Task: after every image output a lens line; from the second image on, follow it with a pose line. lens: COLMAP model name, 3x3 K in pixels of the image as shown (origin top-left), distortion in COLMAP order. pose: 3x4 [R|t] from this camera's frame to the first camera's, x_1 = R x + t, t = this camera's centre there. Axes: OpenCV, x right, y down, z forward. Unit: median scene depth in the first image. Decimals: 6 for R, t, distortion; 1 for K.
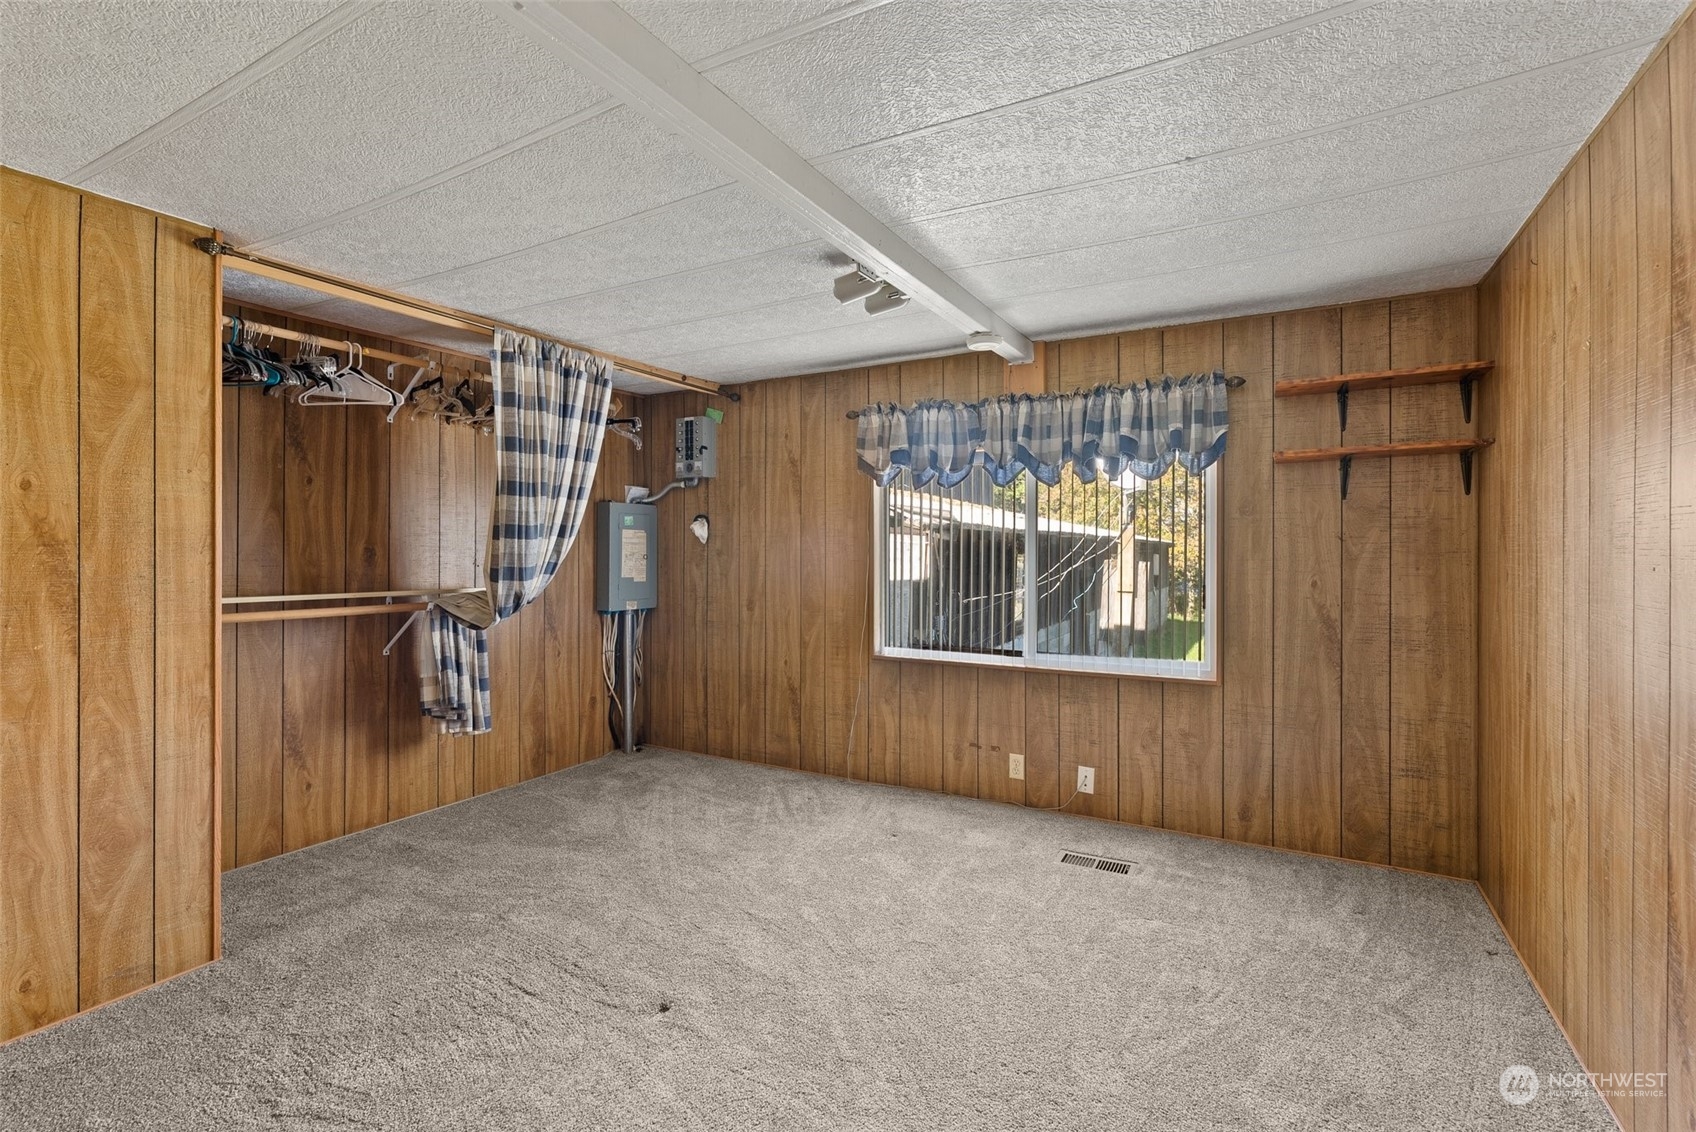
lens RADIAL K [[774.3, 0, 851.9], [0, 774.3, 555.7], [0, 0, 1]] dist [-0.007654, 0.001127]
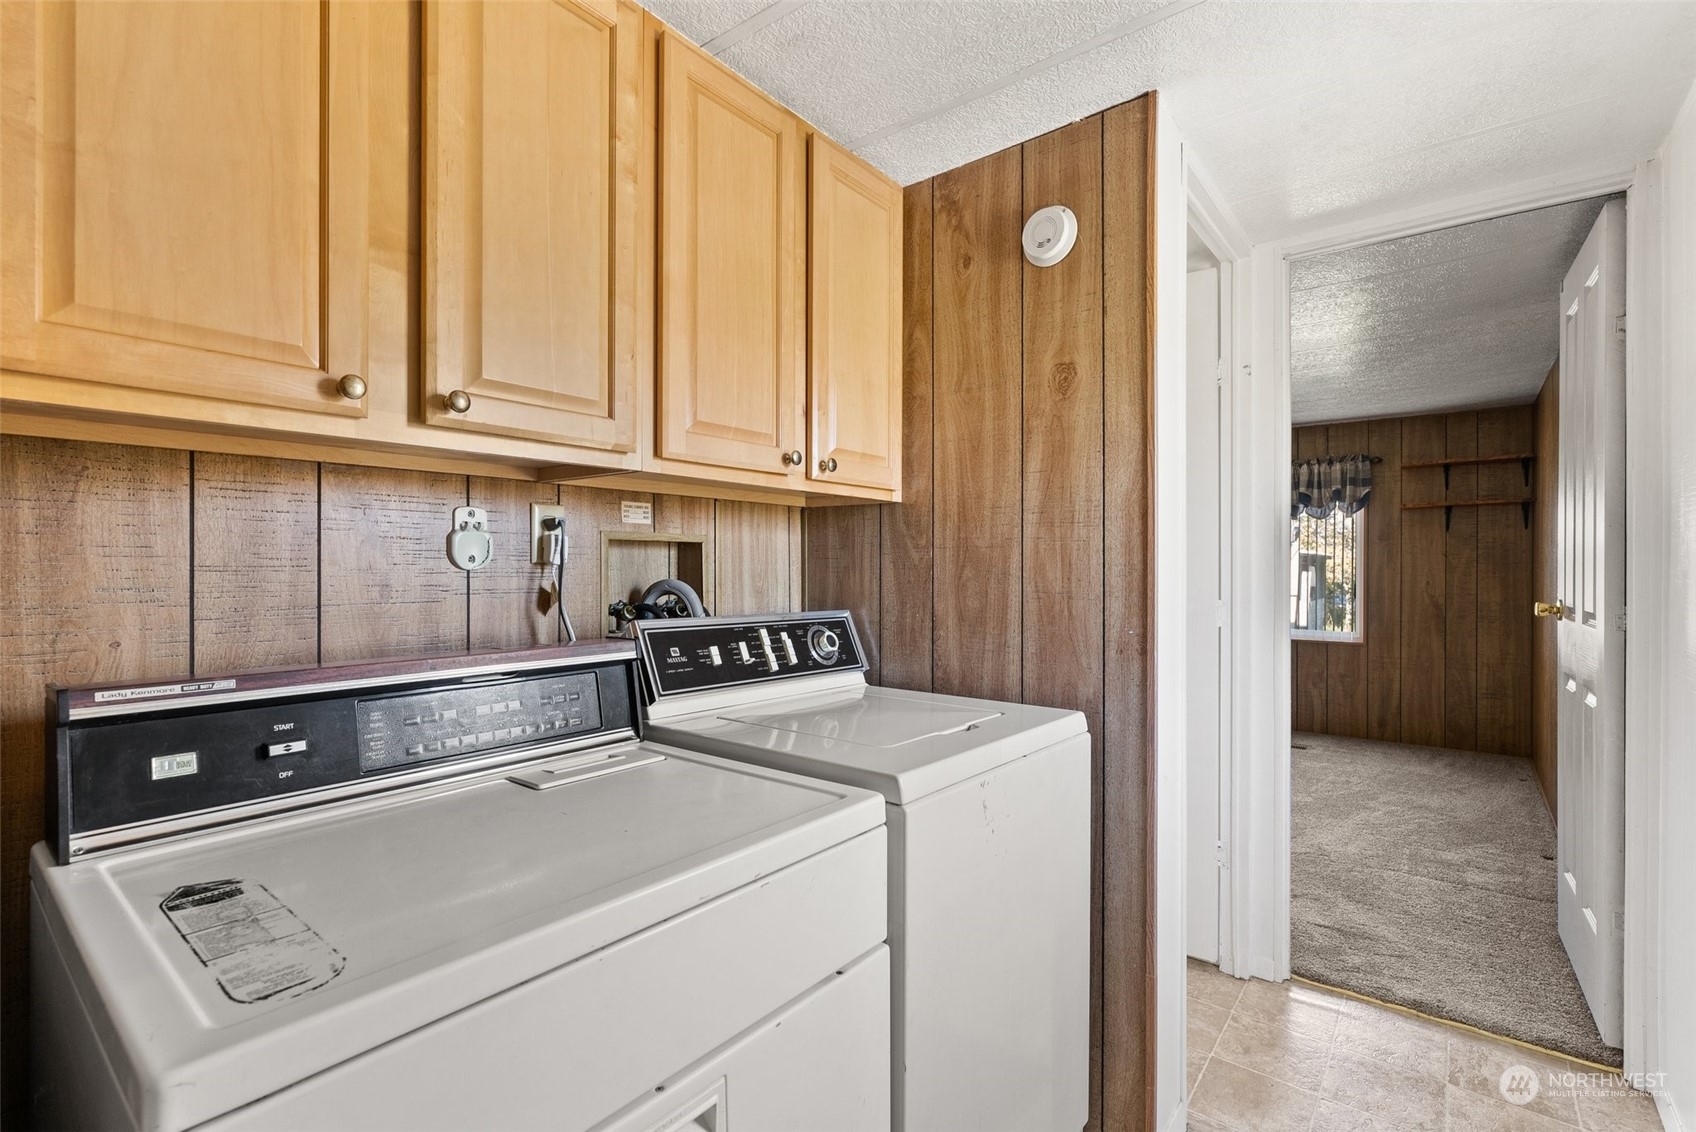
lens RADIAL K [[774.3, 0, 842.9], [0, 774.3, 571.7], [0, 0, 1]] dist [-0.007654, 0.001127]
pose [[0.986058, 0.001256, -0.166400, -0.355509], [-0.000717, 0.999994, 0.003296, 0.008328], [0.166403, -0.003130, 0.986053, -0.823410]]
